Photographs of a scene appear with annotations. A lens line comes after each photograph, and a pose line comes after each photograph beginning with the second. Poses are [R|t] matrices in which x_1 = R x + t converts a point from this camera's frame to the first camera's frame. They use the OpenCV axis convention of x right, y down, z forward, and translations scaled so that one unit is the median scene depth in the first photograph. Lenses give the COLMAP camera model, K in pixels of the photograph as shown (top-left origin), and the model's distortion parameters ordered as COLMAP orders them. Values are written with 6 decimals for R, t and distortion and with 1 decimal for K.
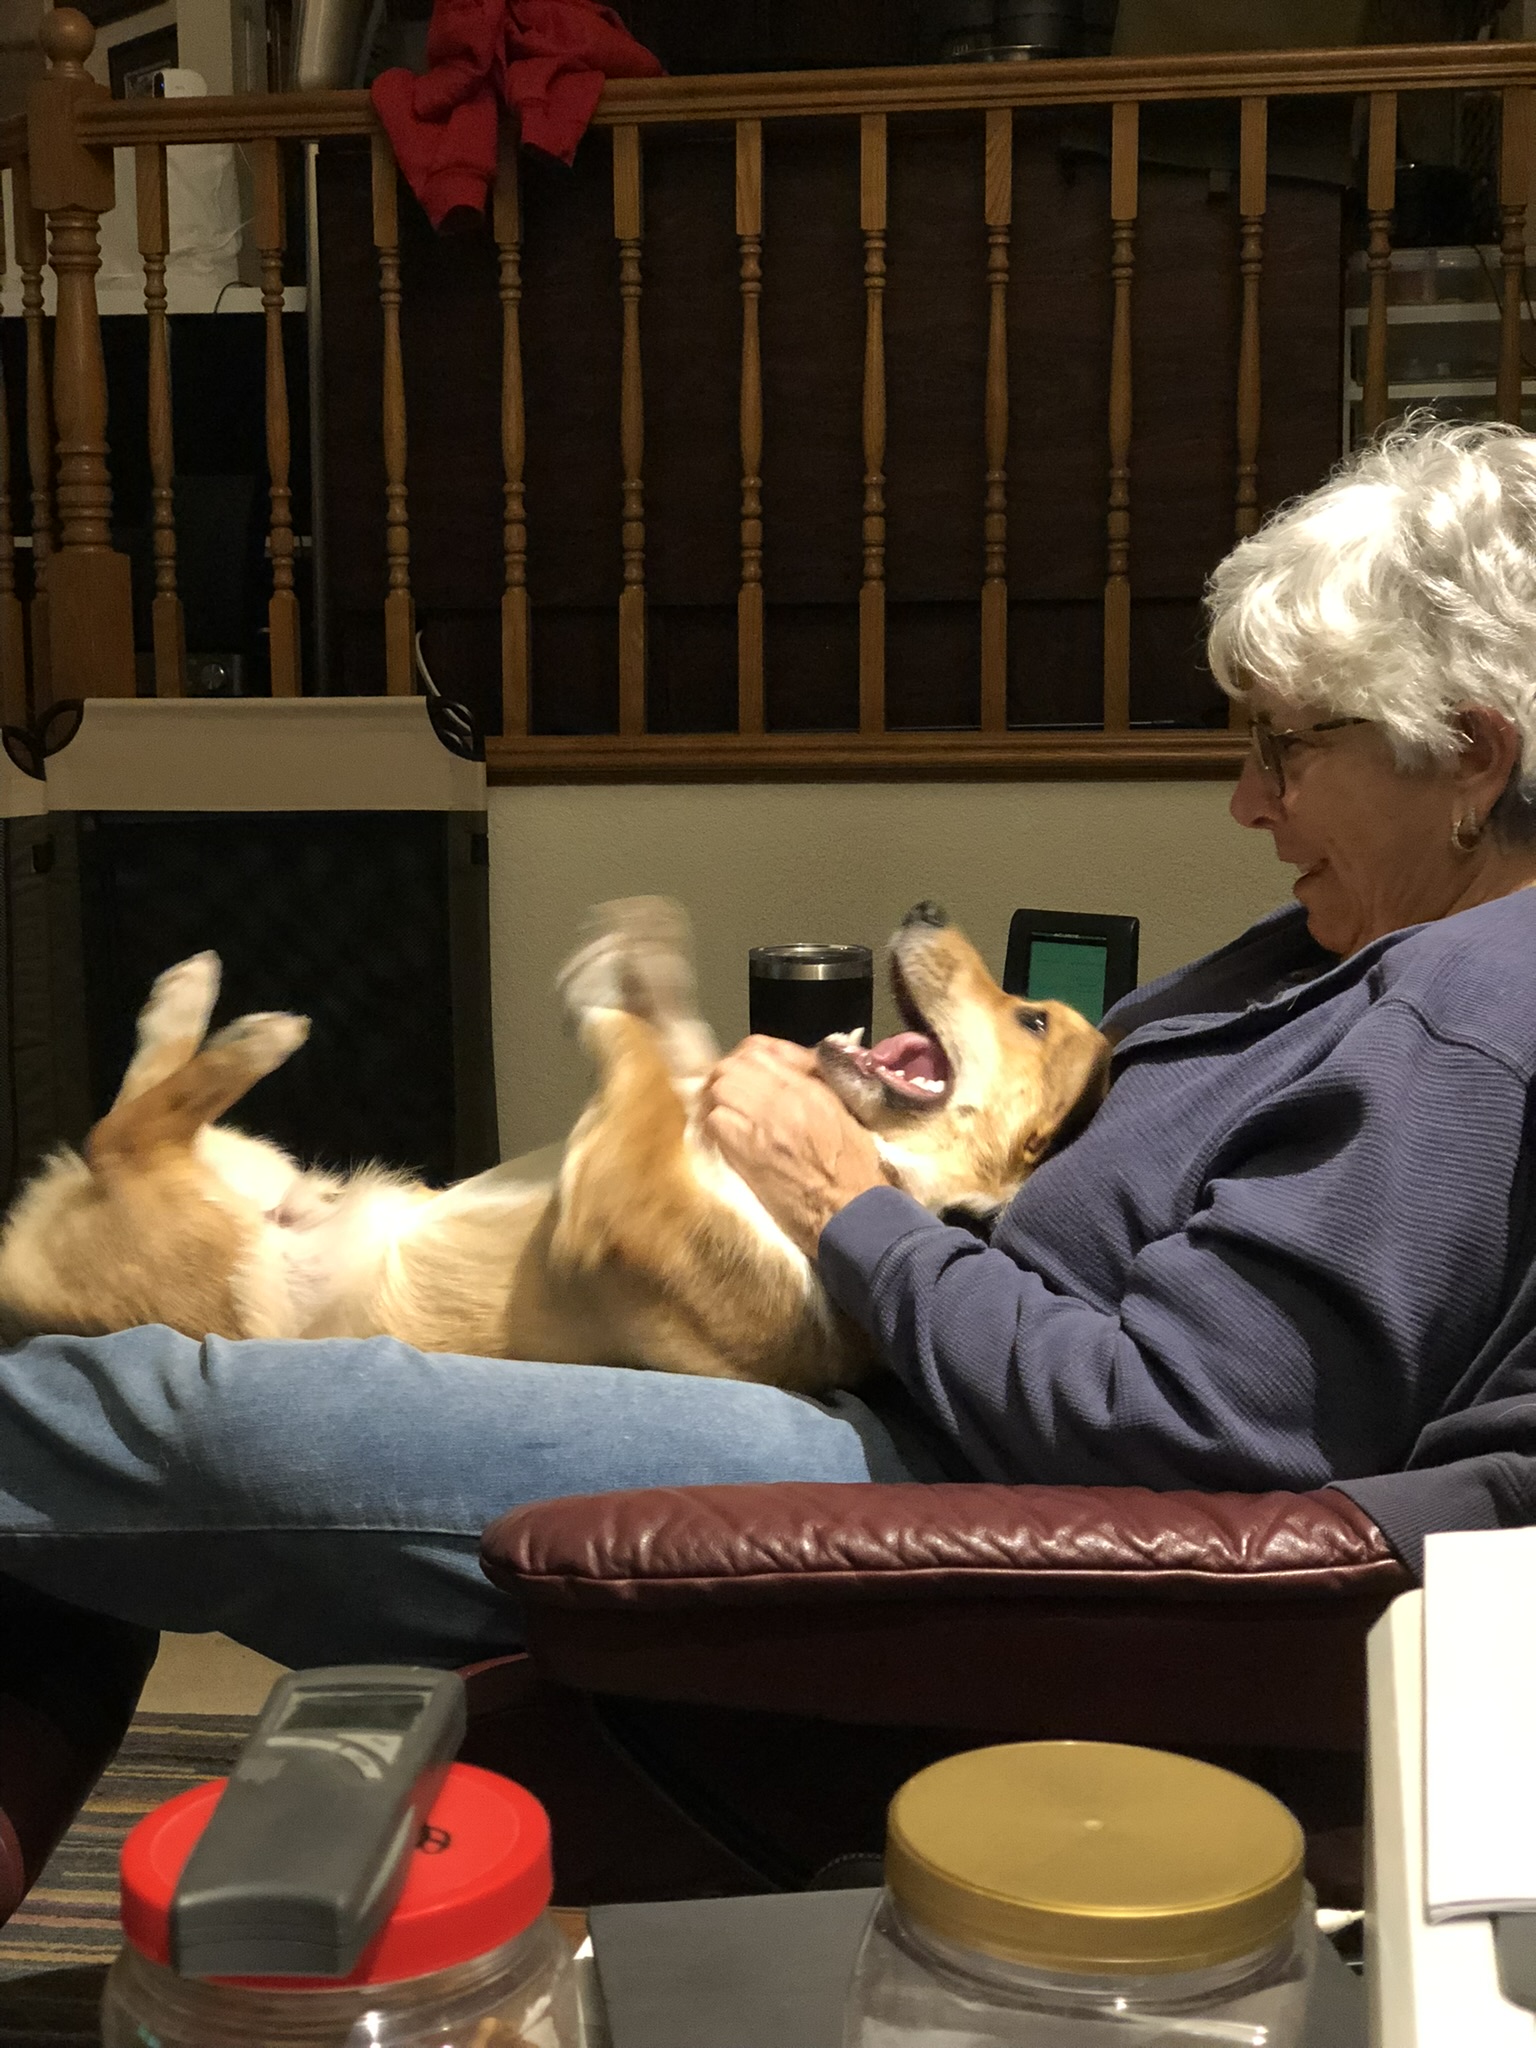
lens RADIAL K [[3106.0, 0, 766.5], [0, 3106.0, 1023.4], [0, 0, 1]] dist [0.057587, 0.000000]
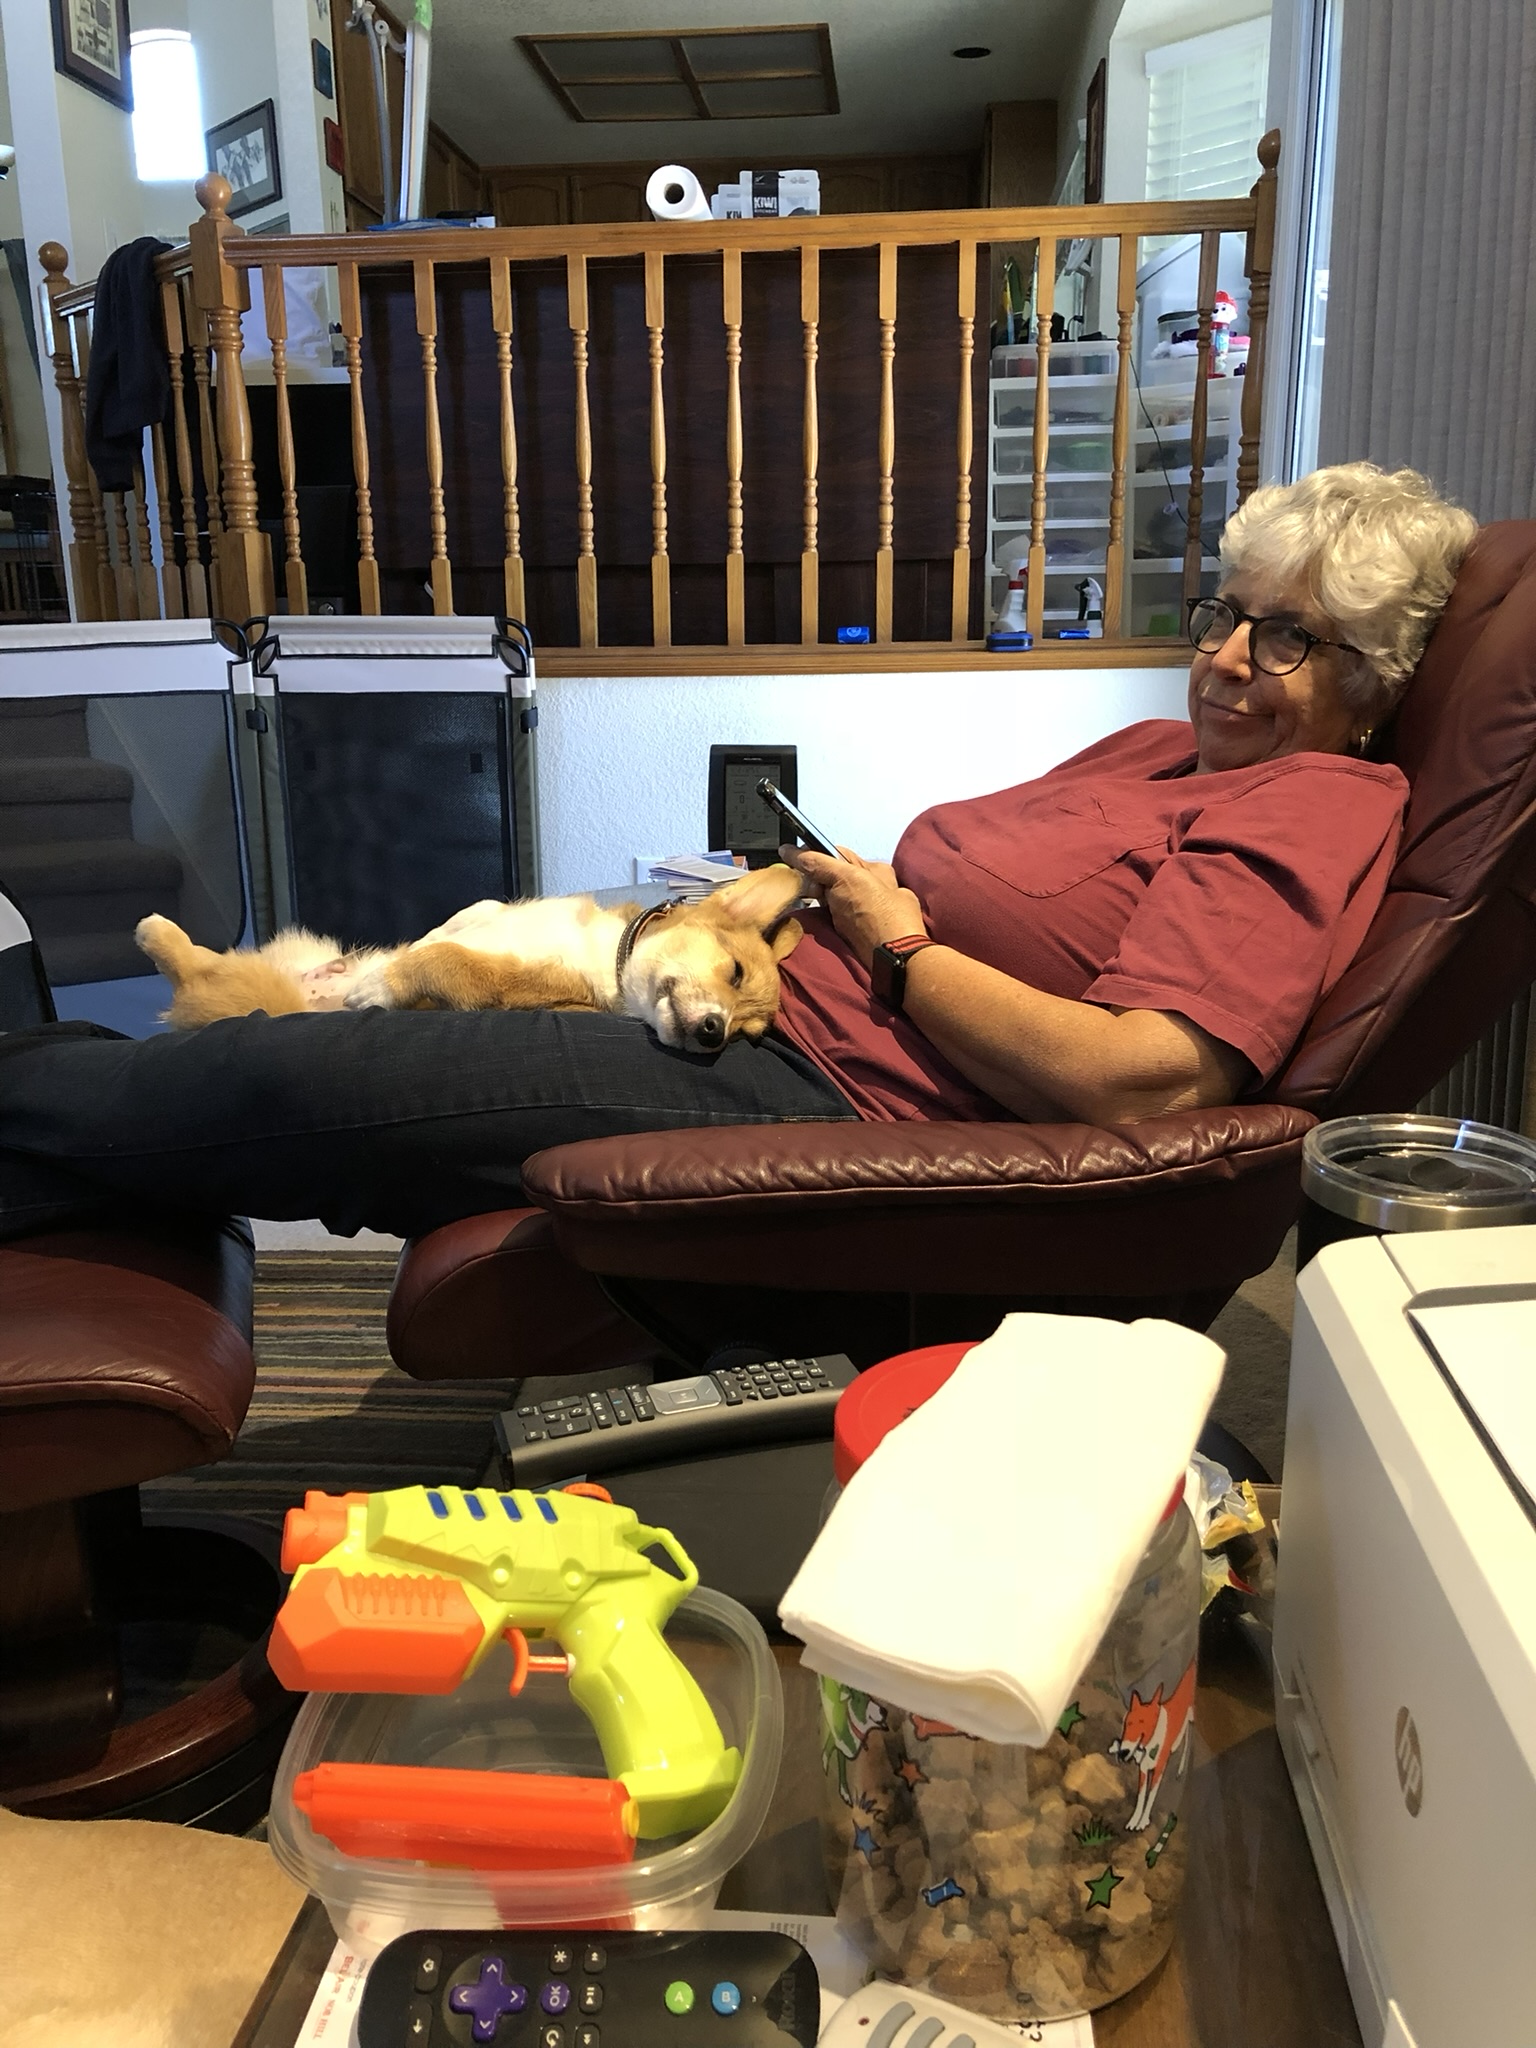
lens RADIAL K [[1667.1, 0, 771.1], [0, 1667.1, 1021.7], [0, 0, 1]] dist [0.010233, 0.000900]
pose [[0.997266, -0.019166, 0.071364, -0.034913], [0.011164, 0.993771, 0.110882, 0.016252], [-0.073044, -0.109782, 0.991268, 0.259828]]
